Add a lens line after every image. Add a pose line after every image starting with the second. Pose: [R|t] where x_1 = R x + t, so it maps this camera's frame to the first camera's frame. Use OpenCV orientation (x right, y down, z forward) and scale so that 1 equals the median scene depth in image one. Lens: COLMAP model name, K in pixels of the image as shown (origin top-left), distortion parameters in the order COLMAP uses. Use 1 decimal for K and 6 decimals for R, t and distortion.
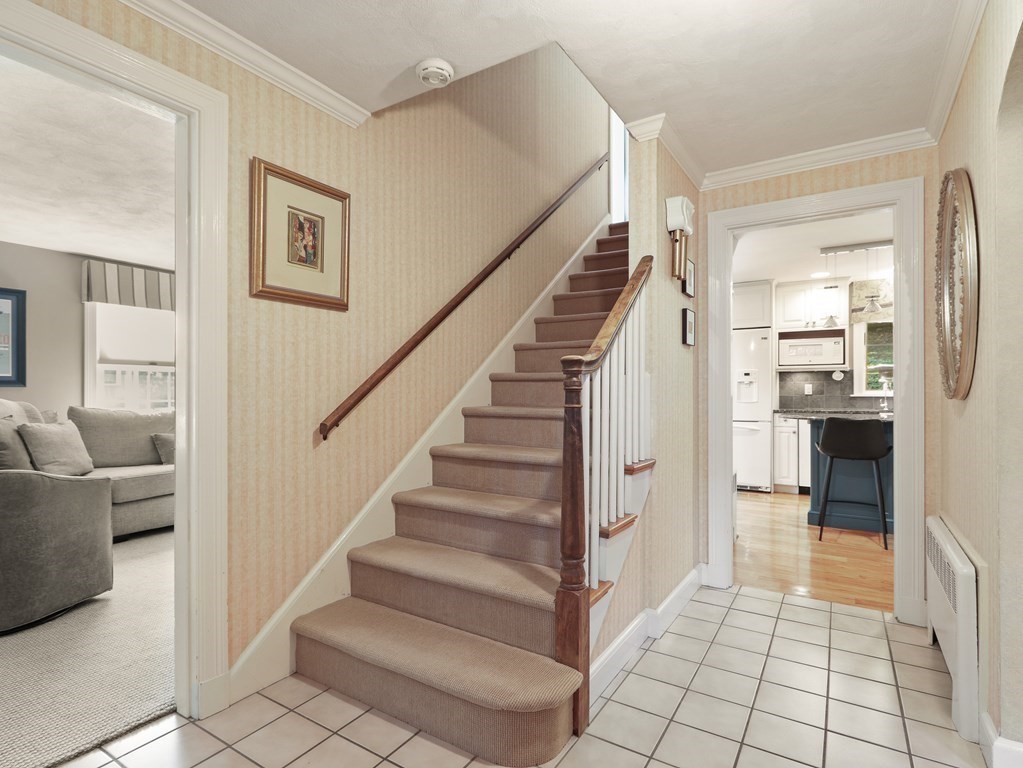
lens RADIAL K [[539.2, 0, 503.2], [0, 539.2, 389.5], [0, 0, 1]] dist [0.015942, -0.000505]
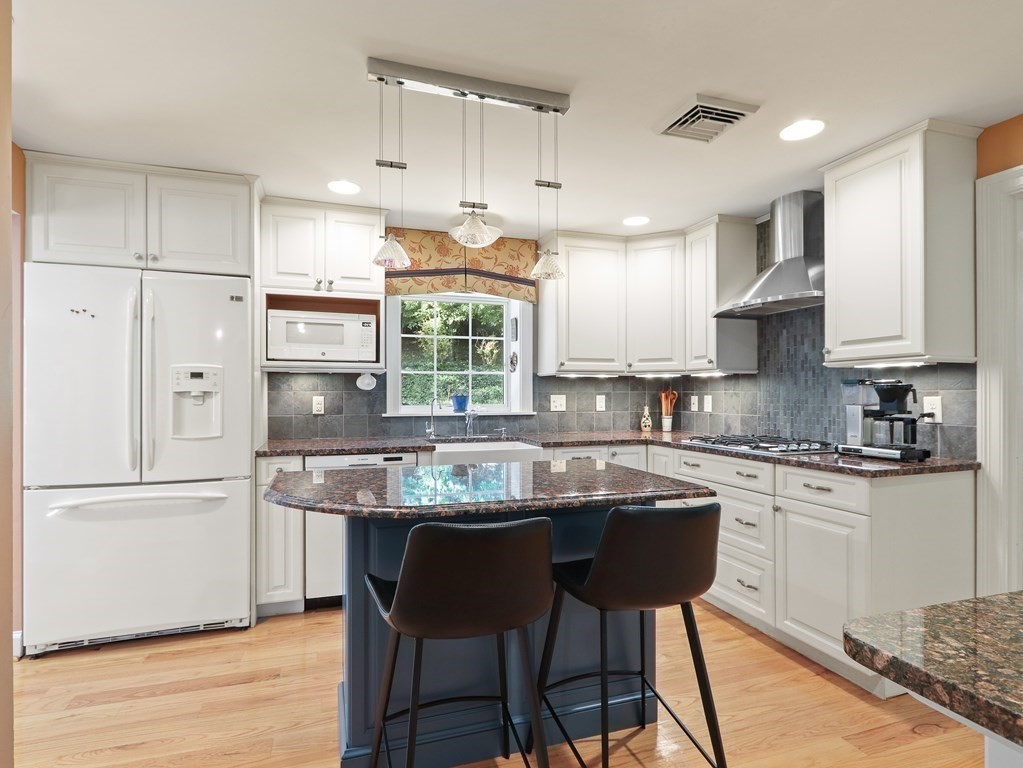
lens RADIAL K [[539.2, 0, 506.0], [0, 539.2, 399.7], [0, 0, 1]] dist [0.015942, -0.000505]
pose [[0.628765, -0.009125, 0.777542, 0.261863], [-0.008452, 0.999792, 0.018568, -0.018320], [-0.777549, -0.018247, 0.628557, 0.519300]]
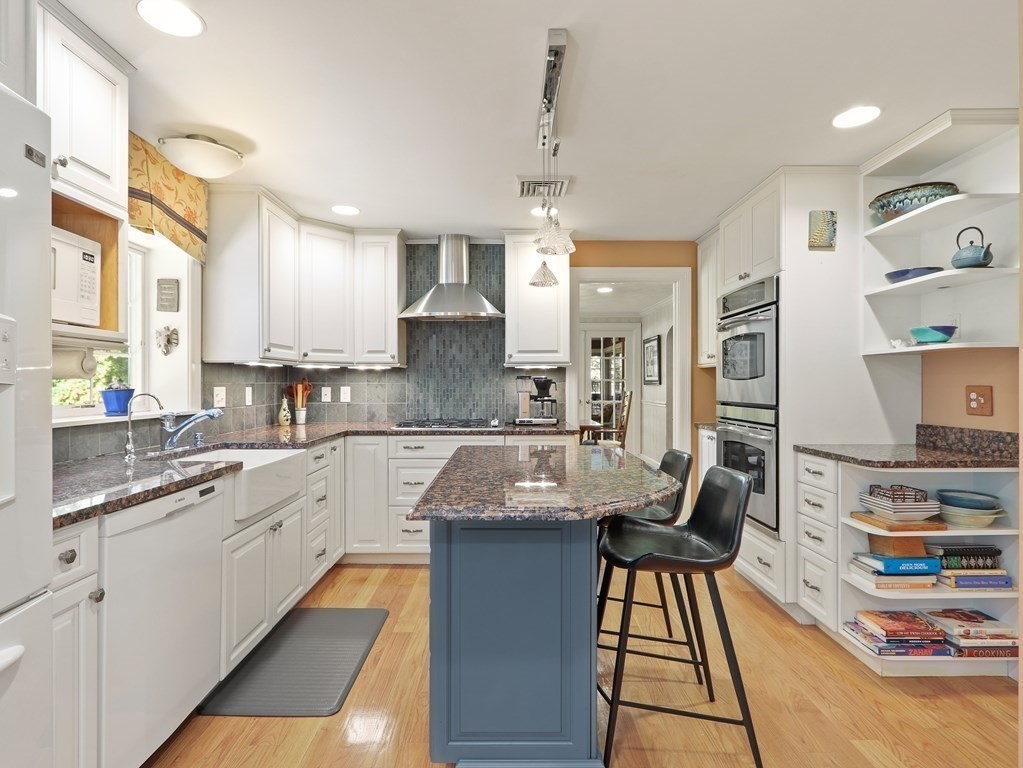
lens RADIAL K [[539.2, 0, 517.2], [0, 539.2, 381.0], [0, 0, 1]] dist [0.015942, -0.000505]
pose [[-0.546708, 0.004579, 0.837311, 0.222889], [-0.008595, 0.999902, -0.011080, -0.014674], [-0.837279, -0.013254, -0.546615, 0.947276]]
